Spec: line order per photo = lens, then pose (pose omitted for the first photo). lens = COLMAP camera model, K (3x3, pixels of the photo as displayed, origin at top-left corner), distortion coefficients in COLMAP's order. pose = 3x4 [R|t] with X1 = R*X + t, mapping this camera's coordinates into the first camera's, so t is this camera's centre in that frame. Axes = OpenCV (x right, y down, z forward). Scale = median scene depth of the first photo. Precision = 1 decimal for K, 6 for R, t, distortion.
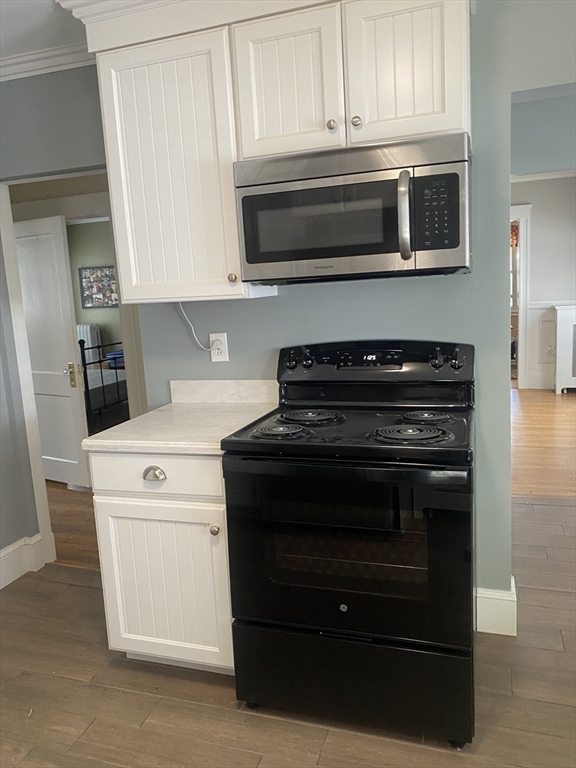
lens RADIAL K [[579.3, 0, 278.8], [0, 579.3, 378.8], [0, 0, 1]] dist [0.035665, -0.049586]
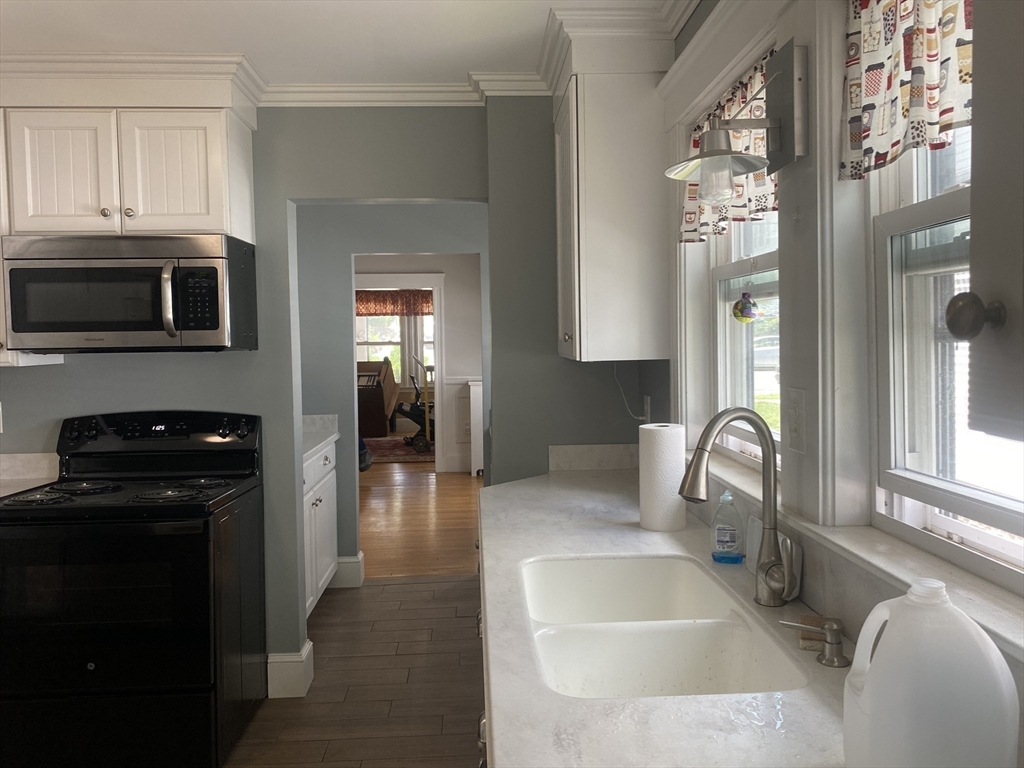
lens RADIAL K [[772.4, 0, 513.7], [0, 772.4, 370.9], [0, 0, 1]] dist [0.035665, -0.049586]
pose [[0.926426, 0.027943, 0.375439, 0.195121], [0.021803, 0.991586, -0.127603, 0.046082], [-0.375846, 0.126401, 0.918021, -0.441681]]
